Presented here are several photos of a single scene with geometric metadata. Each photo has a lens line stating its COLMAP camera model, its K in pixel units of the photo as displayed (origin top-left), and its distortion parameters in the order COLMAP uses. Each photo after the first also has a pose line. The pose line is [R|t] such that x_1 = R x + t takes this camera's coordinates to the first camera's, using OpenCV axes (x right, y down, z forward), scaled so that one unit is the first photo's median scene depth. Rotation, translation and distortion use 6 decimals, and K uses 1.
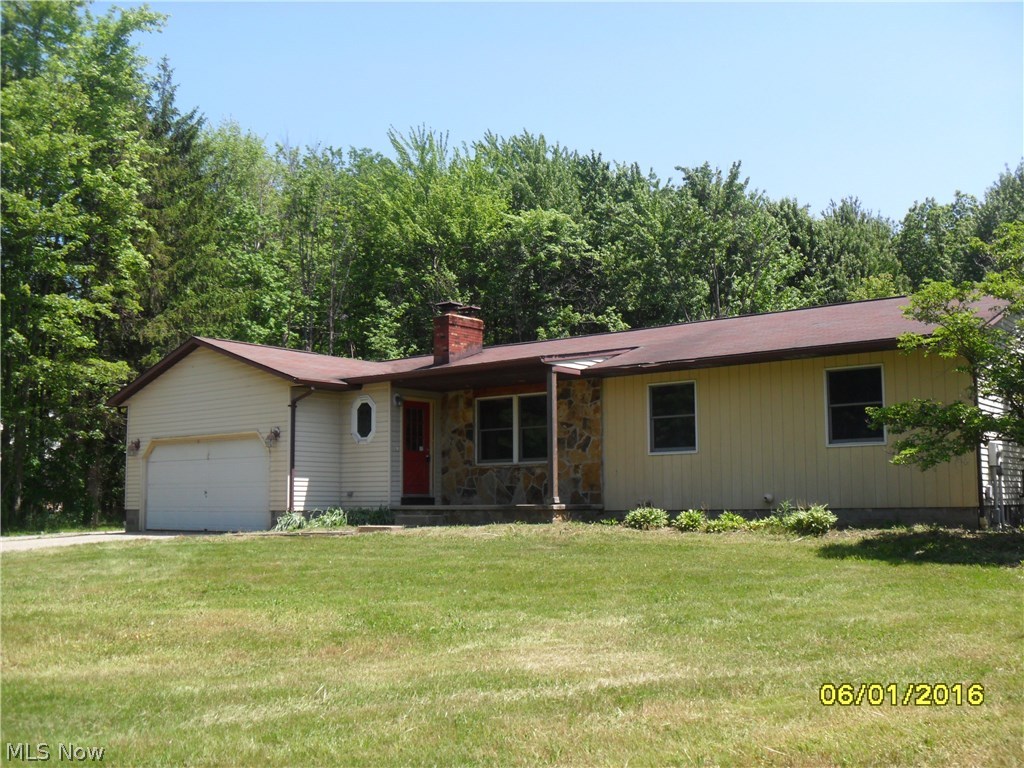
lens RADIAL K [[1069.6, 0, 512.0], [0, 1069.6, 384.0], [0, 0, 1]] dist [-0.206820, 0.282958]
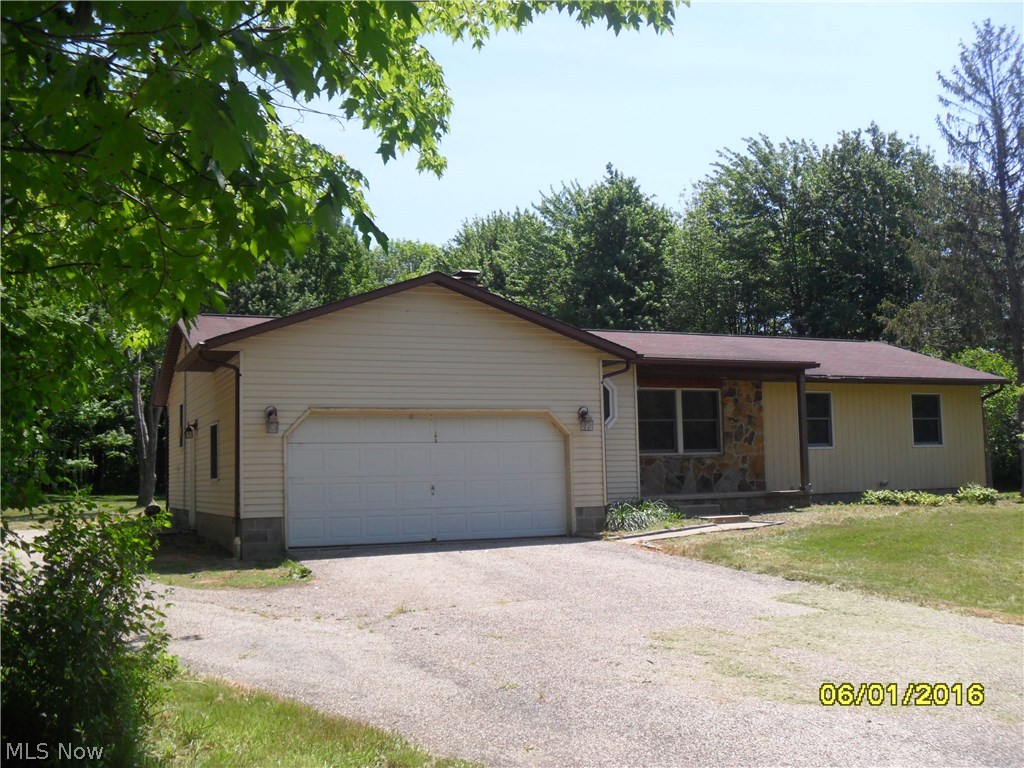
lens RADIAL K [[1069.6, 0, 512.0], [0, 1069.6, 384.0], [0, 0, 1]] dist [-0.206820, 0.282958]
pose [[0.455724, 0.075159, 0.886942, -1.041776], [-0.078040, 0.995965, -0.044300, 0.067894], [-0.886693, -0.049029, 0.459751, 0.701538]]
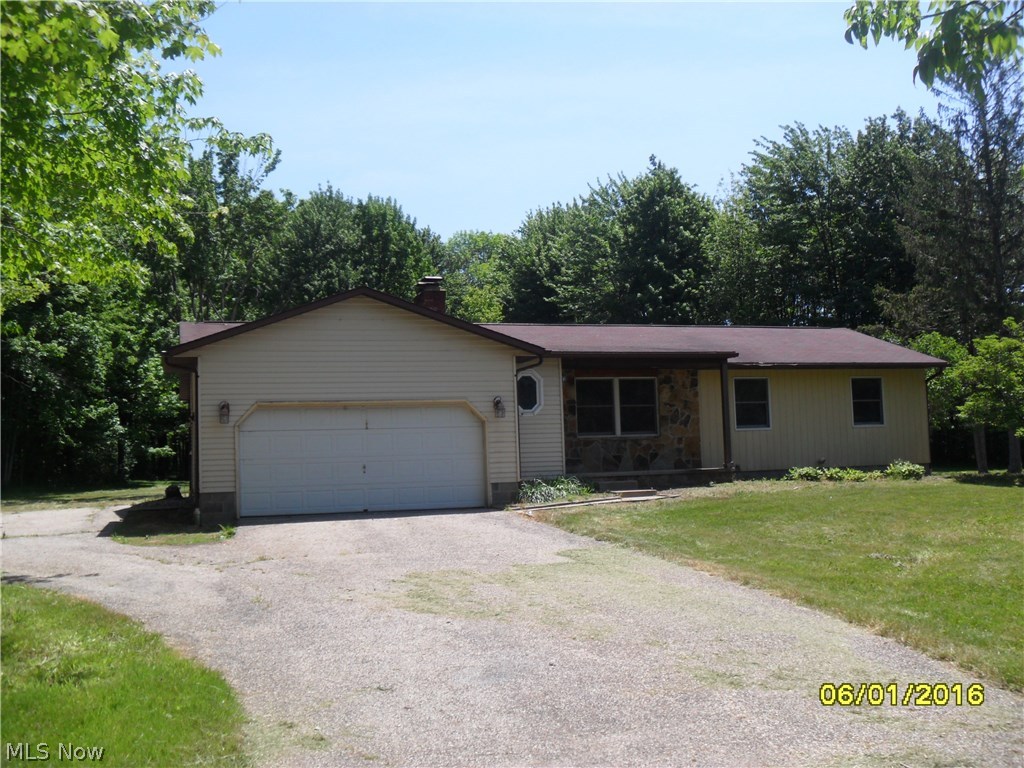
lens RADIAL K [[1069.6, 0, 512.0], [0, 1069.6, 384.0], [0, 0, 1]] dist [-0.206820, 0.282958]
pose [[0.546591, 0.052204, 0.835771, -1.083665], [-0.062952, 0.997792, -0.021154, 0.051611], [-0.835030, -0.041051, 0.548670, 0.479405]]
